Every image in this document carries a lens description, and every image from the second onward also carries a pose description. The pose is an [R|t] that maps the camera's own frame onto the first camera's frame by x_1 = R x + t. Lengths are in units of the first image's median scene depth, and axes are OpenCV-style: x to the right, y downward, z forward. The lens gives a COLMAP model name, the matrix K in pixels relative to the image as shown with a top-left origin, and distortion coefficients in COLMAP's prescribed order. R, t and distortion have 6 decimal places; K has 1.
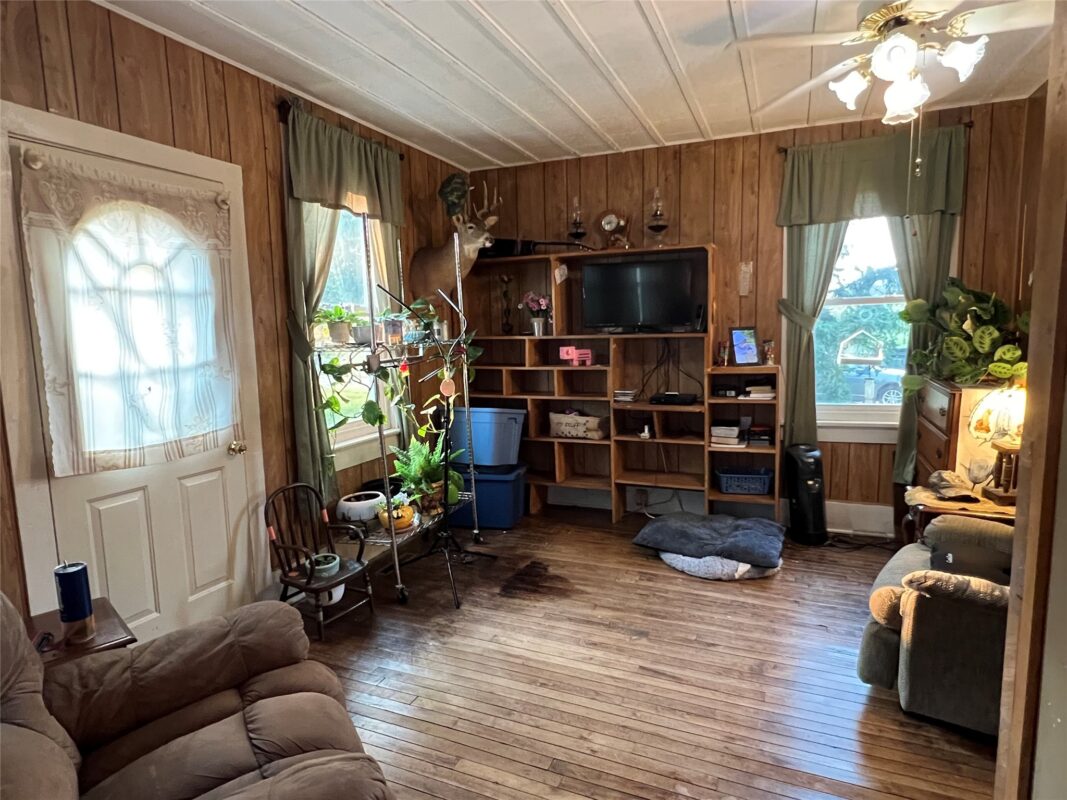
lens RADIAL K [[623.8, 0, 532.0], [0, 623.8, 403.8], [0, 0, 1]] dist [-0.000059, 0.001029]
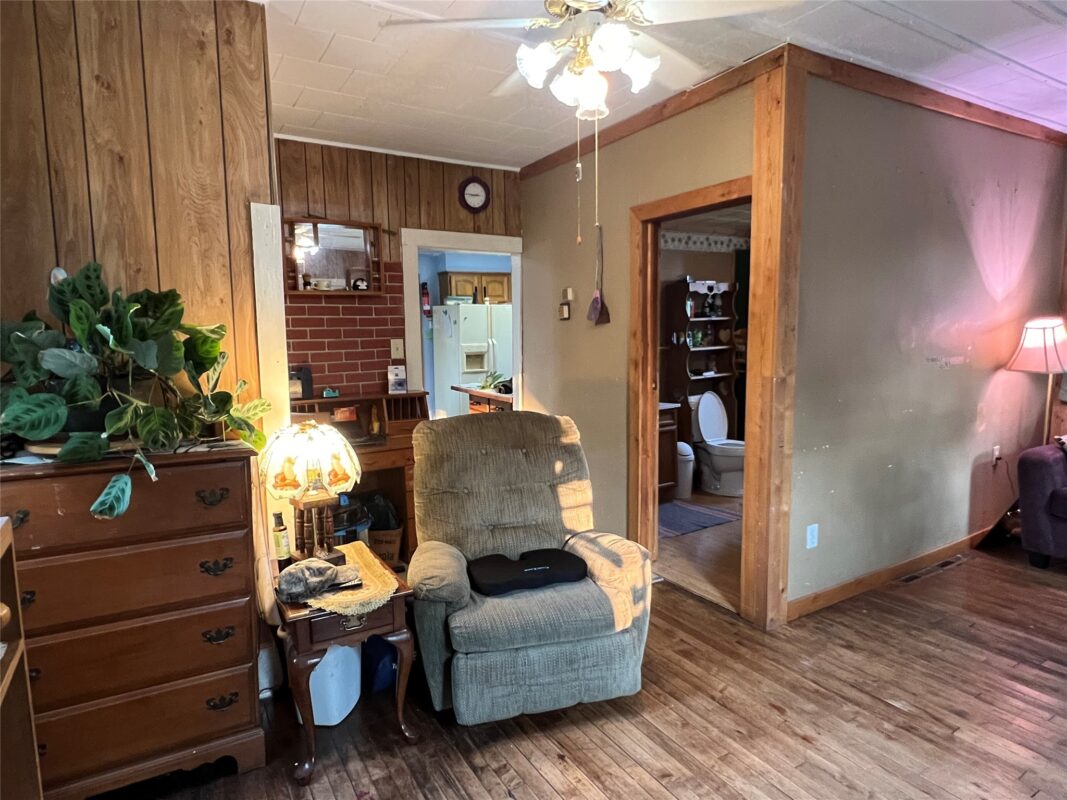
lens RADIAL K [[623.8, 0, 532.0], [0, 623.8, 403.8], [0, 0, 1]] dist [-0.000059, 0.001029]
pose [[-0.806258, -0.033228, 0.590630, 0.054385], [0.111703, 0.971909, 0.207162, -0.134577], [-0.580922, 0.233001, -0.779897, 1.047041]]
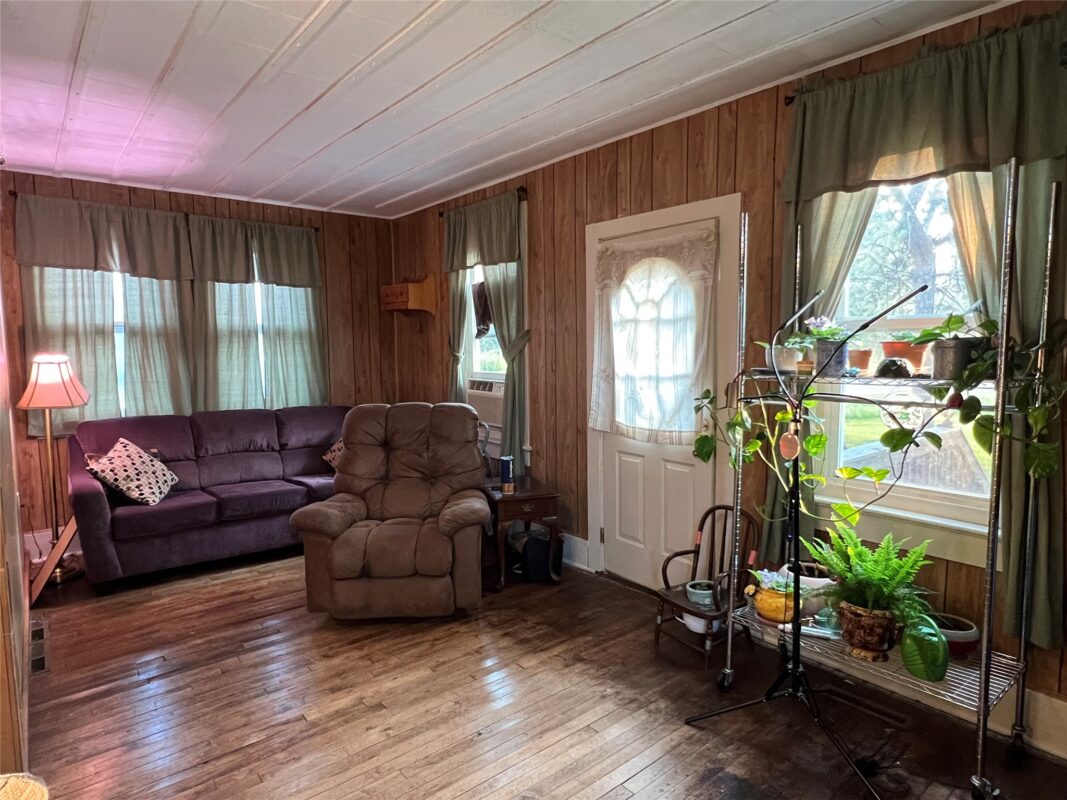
lens RADIAL K [[623.8, 0, 532.0], [0, 623.8, 403.8], [0, 0, 1]] dist [-0.000059, 0.001029]
pose [[-0.471137, 0.109247, -0.875268, 0.473070], [-0.095030, 0.980238, 0.173501, -0.133457], [0.876926, 0.164919, -0.451445, 0.893077]]
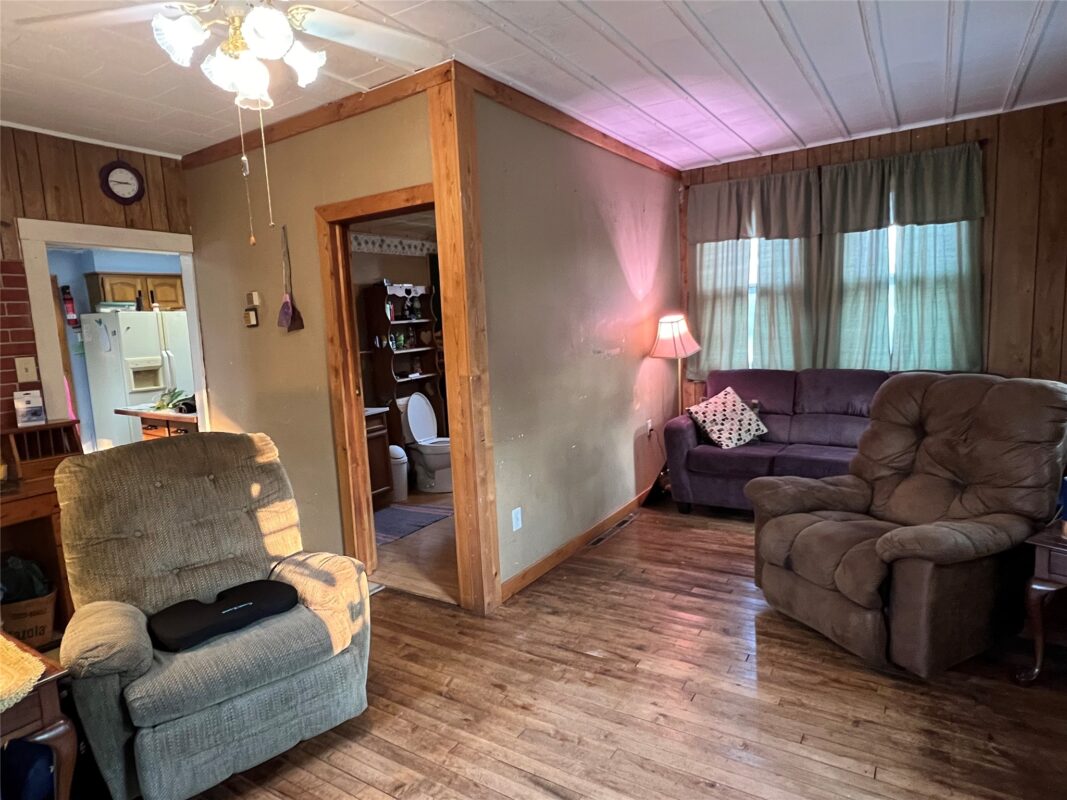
lens RADIAL K [[623.8, 0, 532.0], [0, 623.8, 403.8], [0, 0, 1]] dist [-0.000059, 0.001029]
pose [[-0.982430, 0.047971, 0.180360, 0.046450], [0.093040, 0.963637, 0.250493, -0.134598], [-0.161785, 0.262873, -0.951170, 1.035956]]
